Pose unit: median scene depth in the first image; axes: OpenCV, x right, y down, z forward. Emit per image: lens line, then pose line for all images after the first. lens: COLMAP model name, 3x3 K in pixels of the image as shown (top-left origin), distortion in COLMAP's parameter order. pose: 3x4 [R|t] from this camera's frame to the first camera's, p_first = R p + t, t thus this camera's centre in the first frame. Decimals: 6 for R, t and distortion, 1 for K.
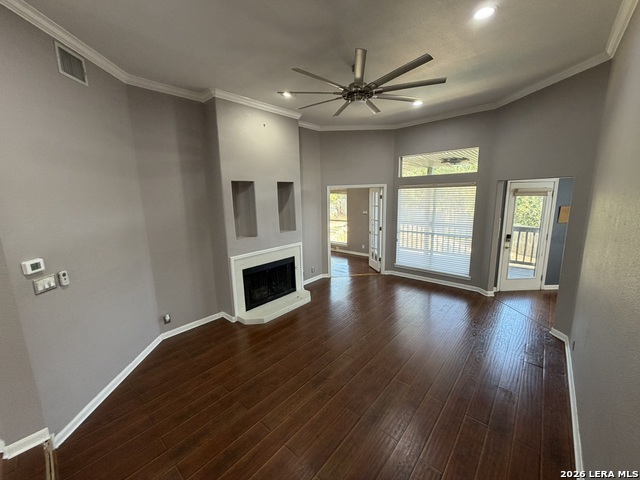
lens RADIAL K [[256.3, 0, 320.4], [0, 256.3, 237.6], [0, 0, 1]] dist [0.001464, -0.000051]
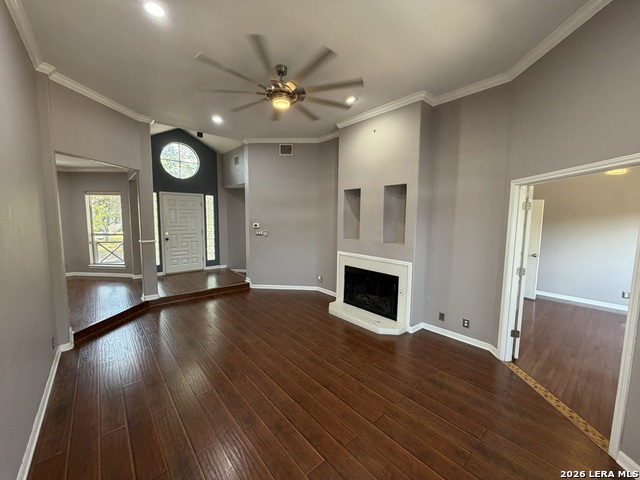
lens RADIAL K [[256.3, 0, 321.3], [0, 256.3, 243.3], [0, 0, 1]] dist [0.001464, -0.000051]
pose [[-0.135372, 0.113940, -0.984222, 0.823637], [-0.182085, 0.973586, 0.137753, -0.110142], [0.973920, 0.197860, -0.111050, 0.978958]]
